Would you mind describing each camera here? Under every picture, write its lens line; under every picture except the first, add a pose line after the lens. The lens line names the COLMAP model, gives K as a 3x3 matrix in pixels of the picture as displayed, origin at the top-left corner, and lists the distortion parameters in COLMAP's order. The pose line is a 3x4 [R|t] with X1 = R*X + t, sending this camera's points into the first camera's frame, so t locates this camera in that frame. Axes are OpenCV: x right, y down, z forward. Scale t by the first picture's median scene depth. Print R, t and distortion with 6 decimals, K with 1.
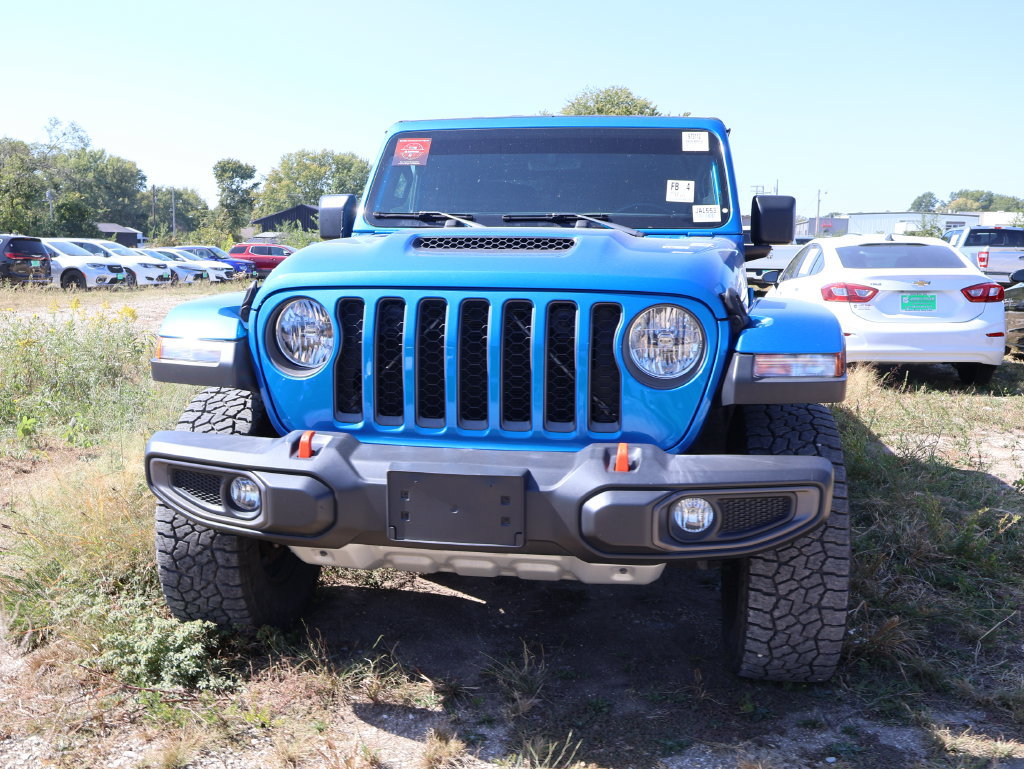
lens RADIAL K [[950.1, 0, 512.8], [0, 950.1, 378.2], [0, 0, 1]] dist [0.001999, 0.013878]
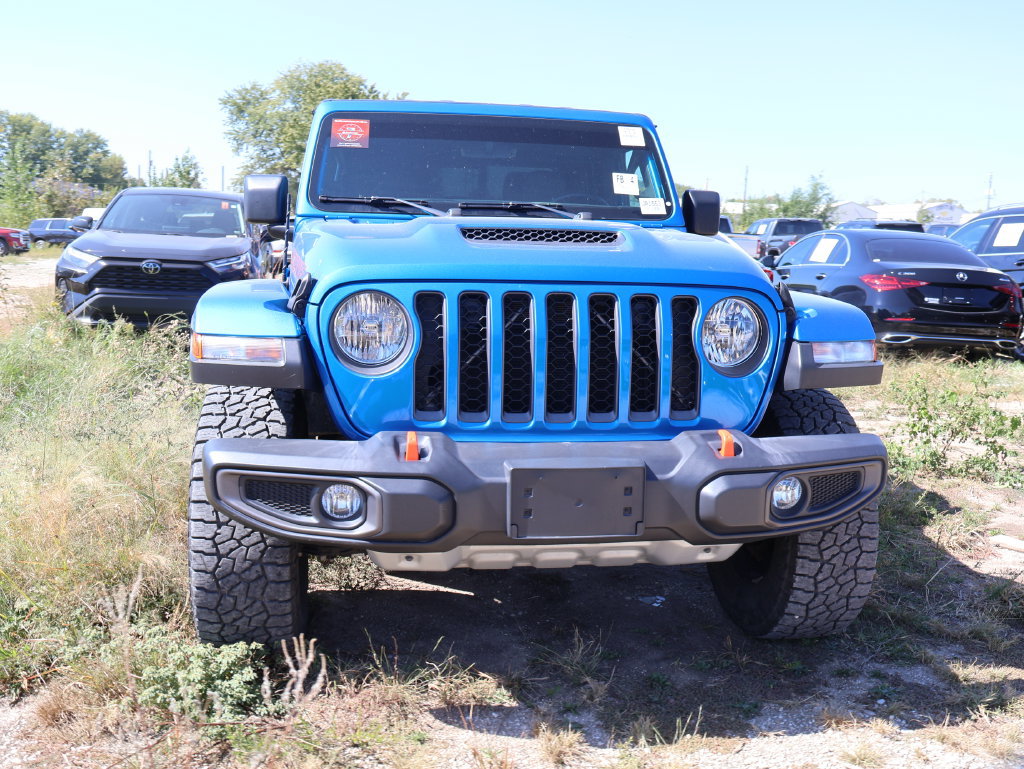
lens RADIAL K [[949.0, 0, 516.5], [0, 949.0, 370.1], [0, 0, 1]] dist [-0.000369, 0.007921]
pose [[0.954612, -0.026650, 0.296659, -0.364382], [0.022329, 0.999590, 0.017945, -0.019538], [-0.297016, -0.010507, 0.954815, 0.053921]]
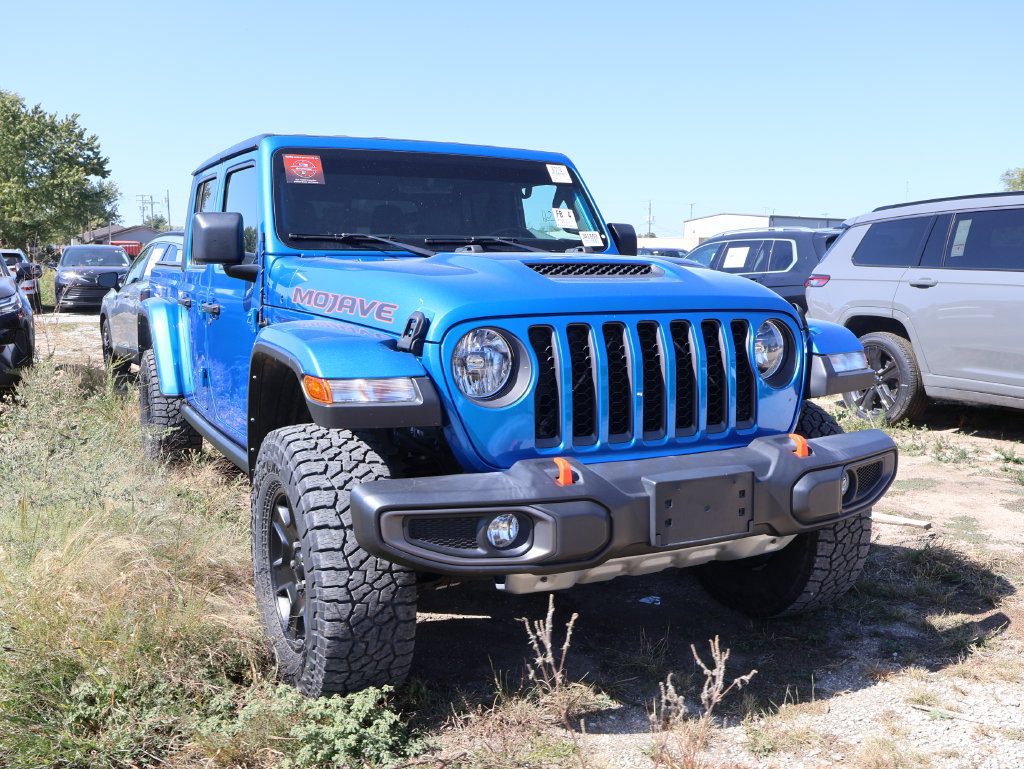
lens RADIAL K [[952.7, 0, 507.9], [0, 952.7, 386.4], [0, 0, 1]] dist [0.013308, -0.001219]
pose [[0.816352, -0.080374, 0.571934, -0.768637], [0.082833, 0.996325, 0.021782, -0.043243], [-0.571583, 0.029593, 0.820010, 0.182819]]
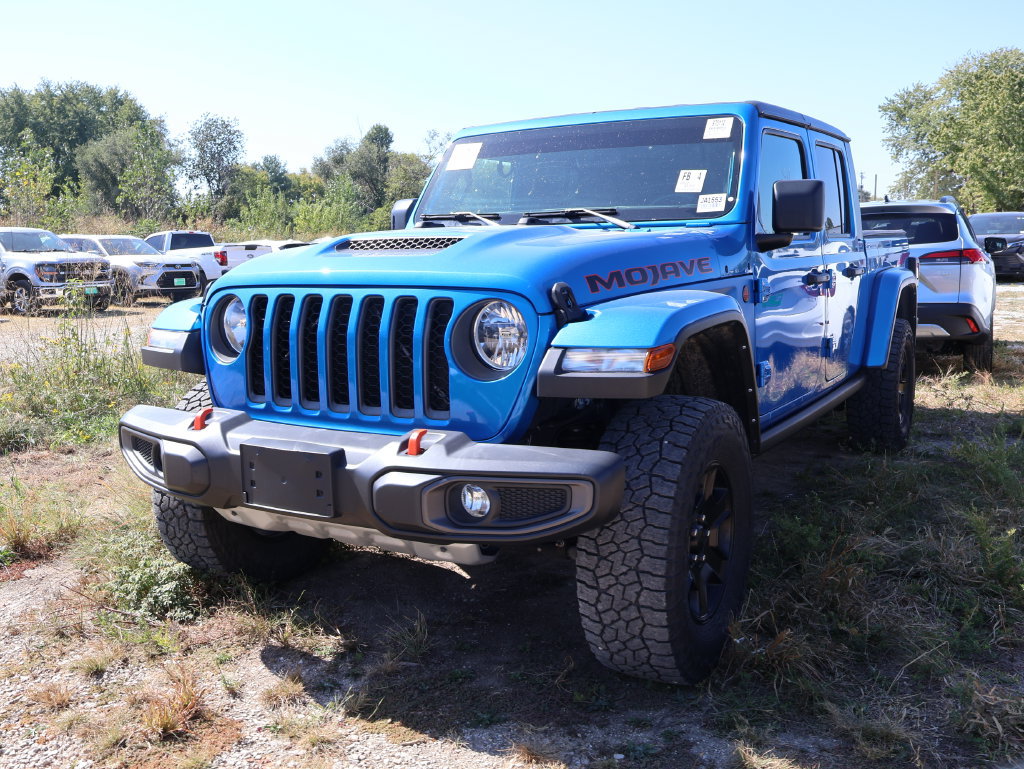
lens RADIAL K [[950.7, 0, 510.7], [0, 950.7, 388.8], [0, 0, 1]] dist [0.010647, 0.002590]
pose [[0.929000, 0.028404, -0.368988, 0.532738], [-0.021565, 0.999511, 0.022646, -0.003276], [0.369451, -0.013081, 0.929158, 0.034393]]
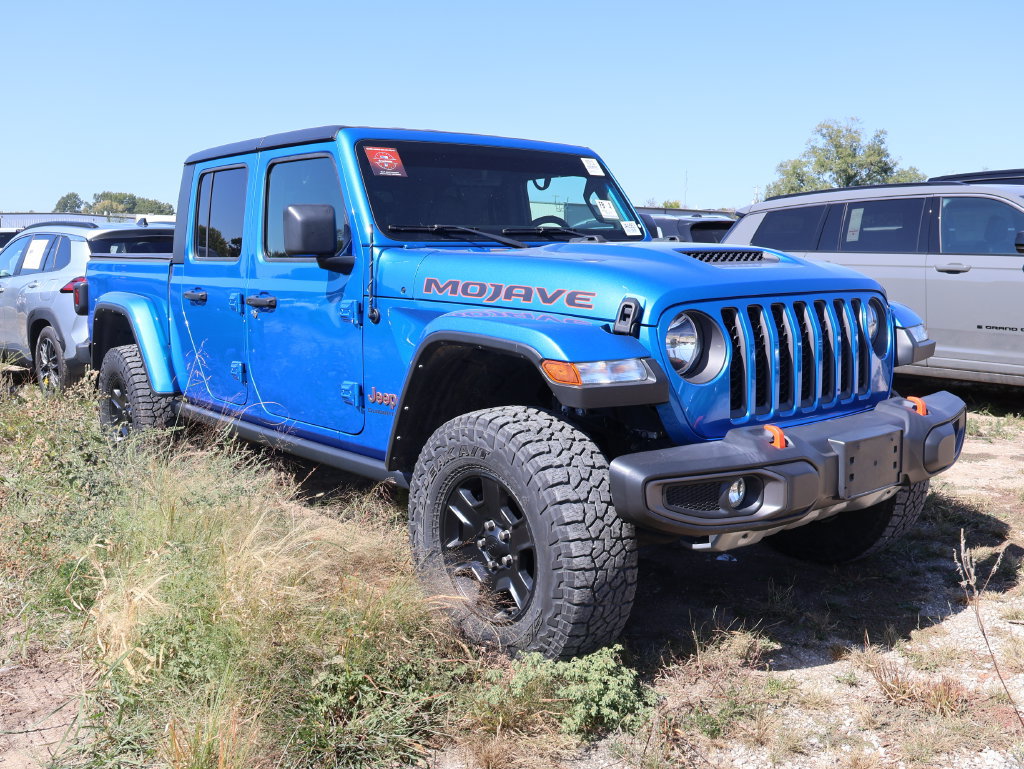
lens RADIAL K [[956.8, 0, 517.8], [0, 956.8, 380.3], [0, 0, 1]] dist [0.007416, 0.011019]
pose [[0.667318, -0.114553, 0.735910, -1.153041], [0.115198, 0.992085, 0.049969, -0.082588], [-0.735809, 0.051430, 0.675233, 0.413917]]
